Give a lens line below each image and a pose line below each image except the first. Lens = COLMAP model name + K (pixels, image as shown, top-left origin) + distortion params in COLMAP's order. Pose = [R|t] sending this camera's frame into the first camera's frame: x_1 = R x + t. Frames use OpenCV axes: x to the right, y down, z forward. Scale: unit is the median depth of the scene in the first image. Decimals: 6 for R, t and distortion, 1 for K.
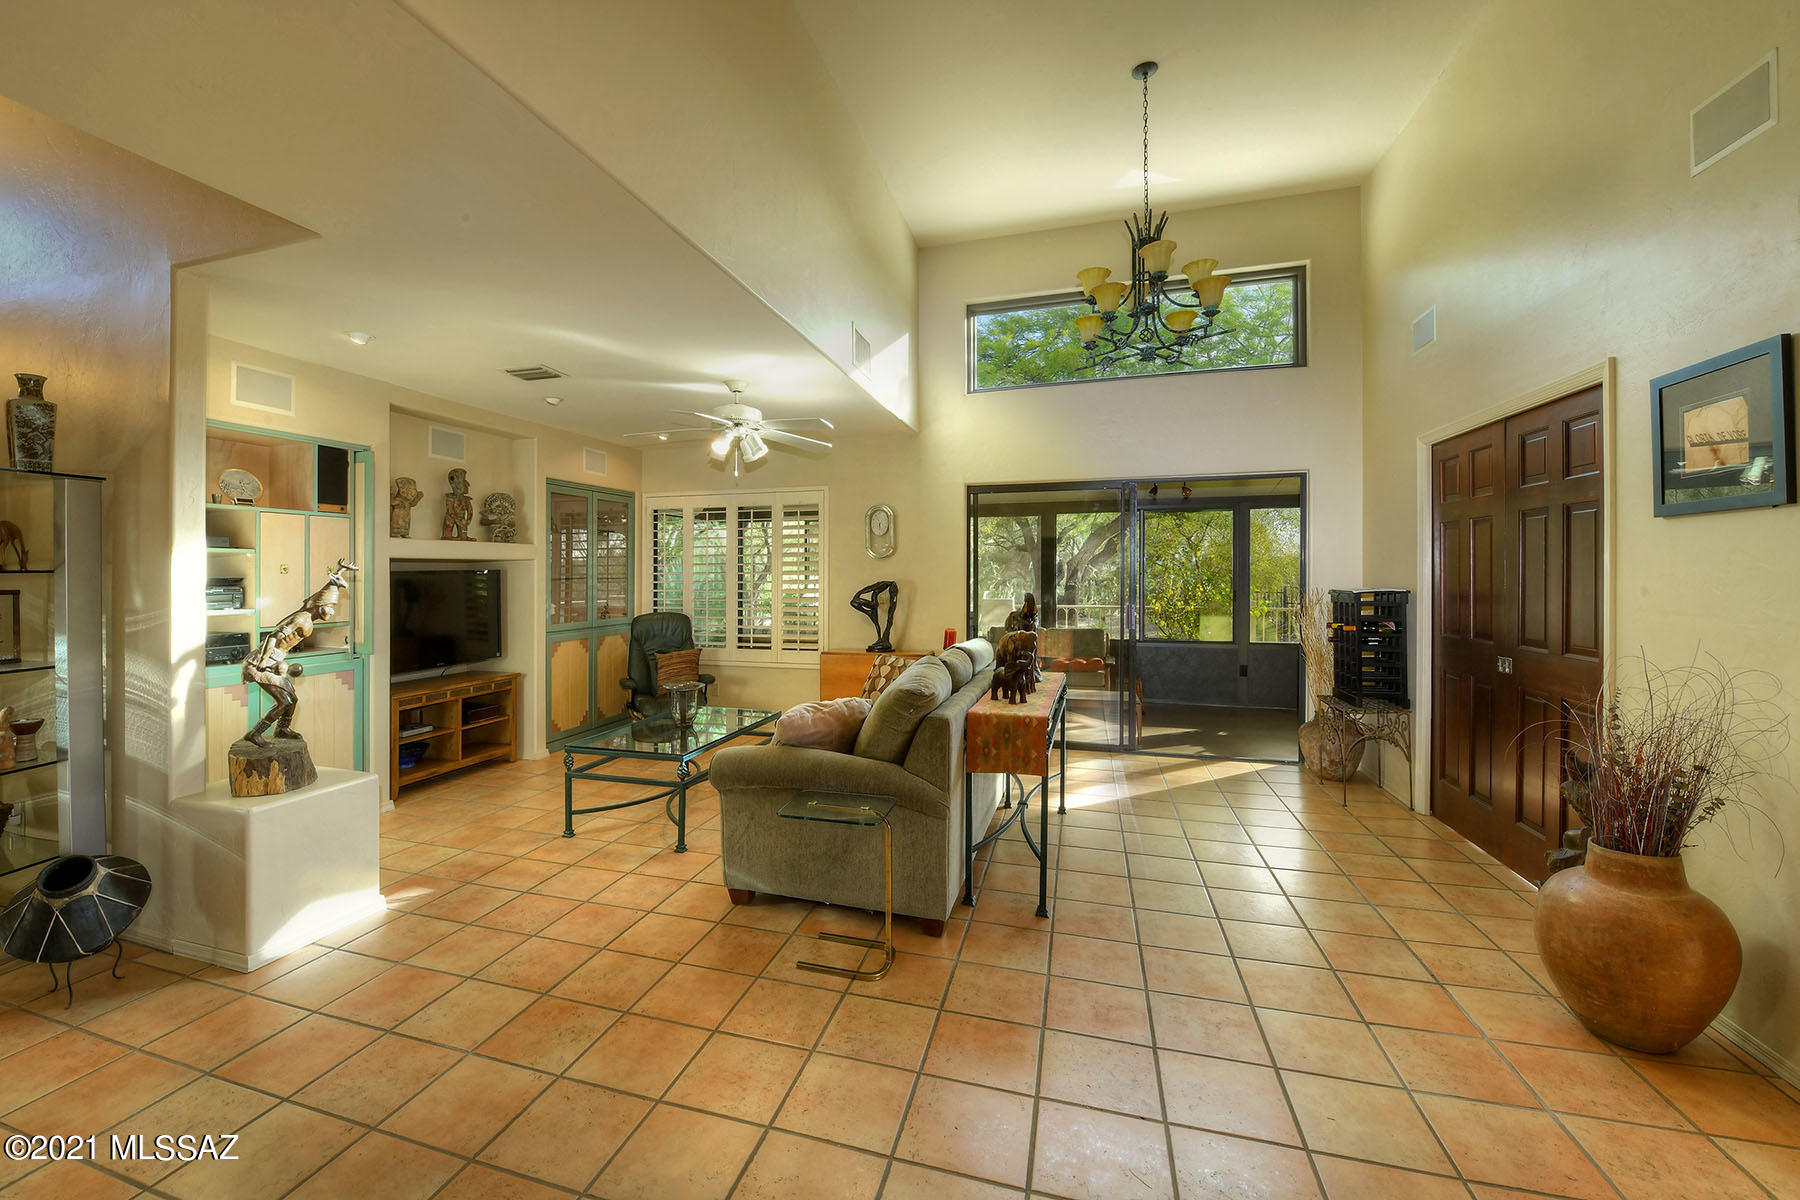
lens RADIAL K [[728.0, 0, 903.2], [0, 728.0, 587.9], [0, 0, 1]] dist [-0.016397, -0.000792]
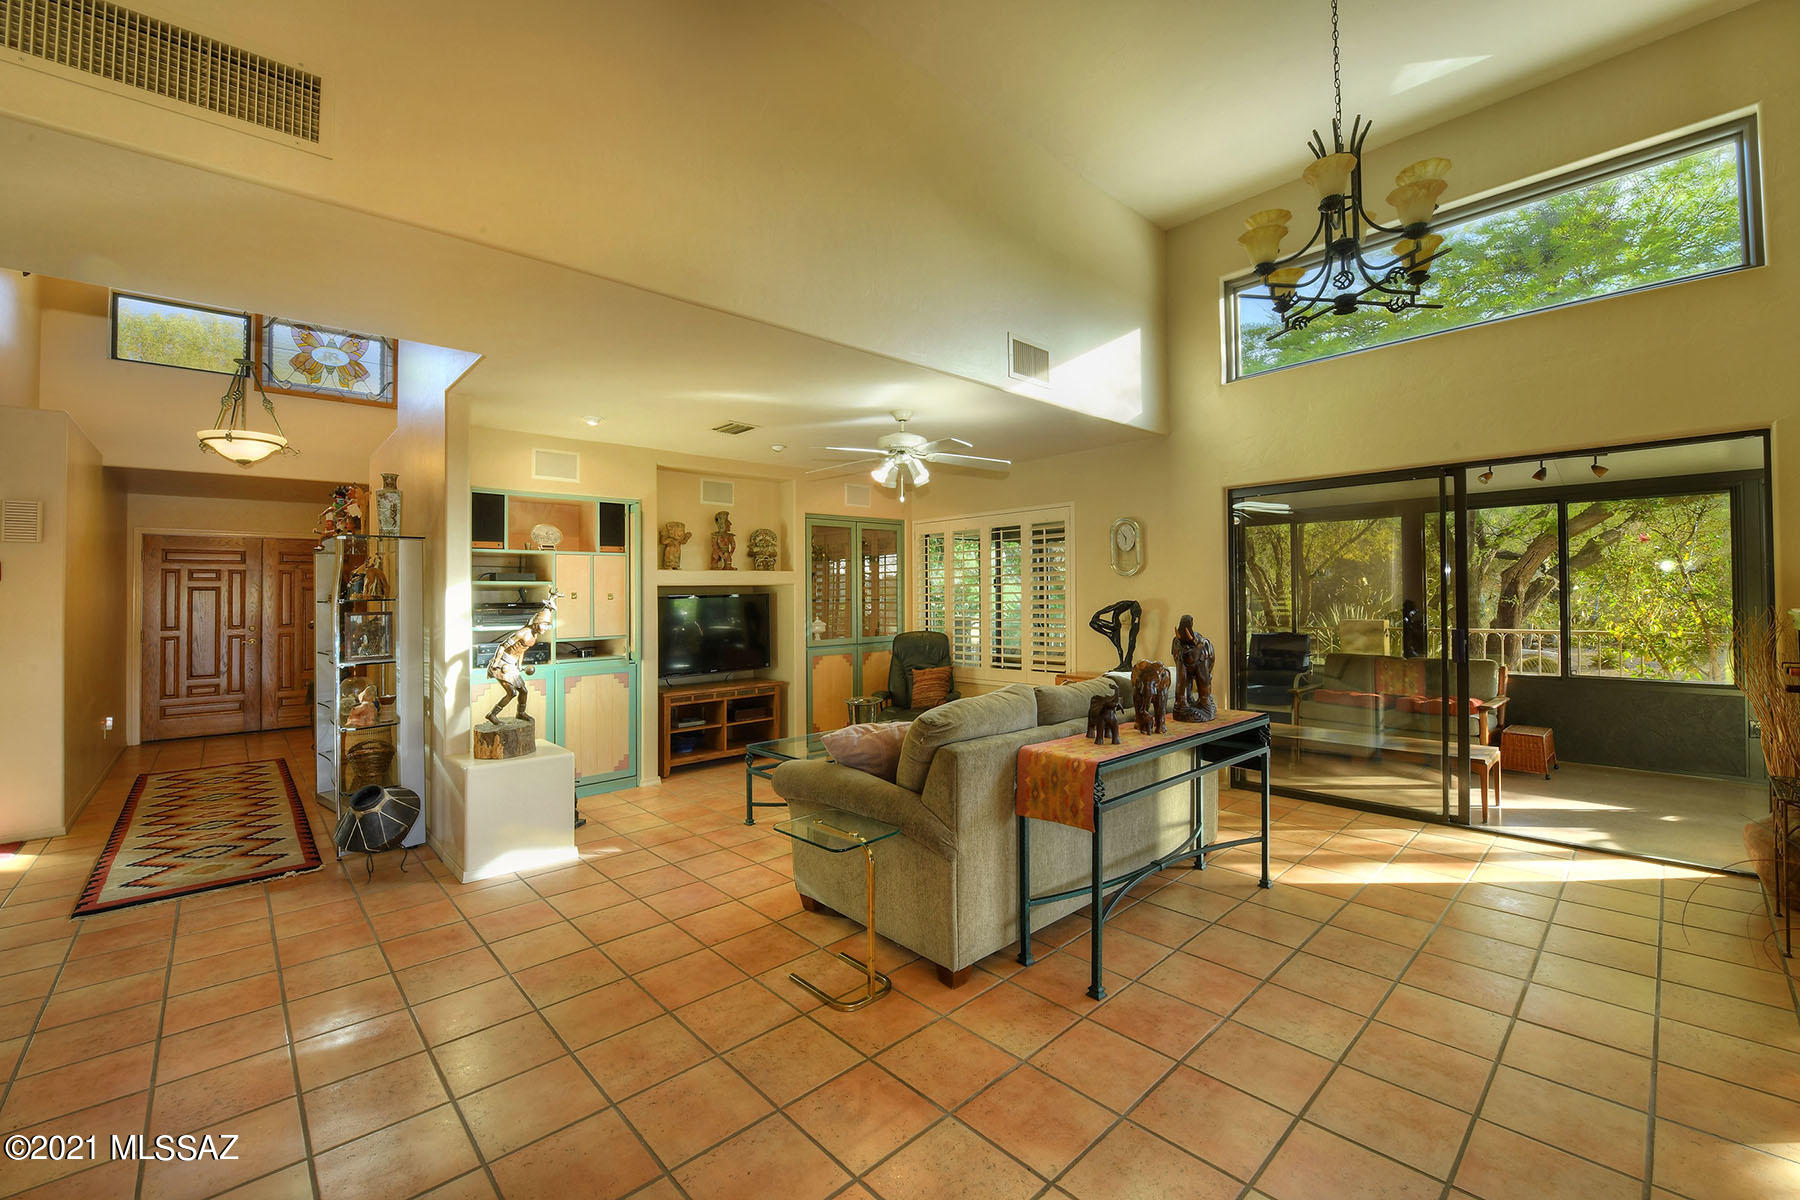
lens RADIAL K [[728.0, 0, 913.3], [0, 728.0, 594.8], [0, 0, 1]] dist [-0.016397, -0.000792]
pose [[0.867232, -0.009929, -0.497806, 0.302956], [0.002275, 0.999870, -0.015979, -0.003761], [0.497900, 0.012726, 0.867141, 0.106768]]
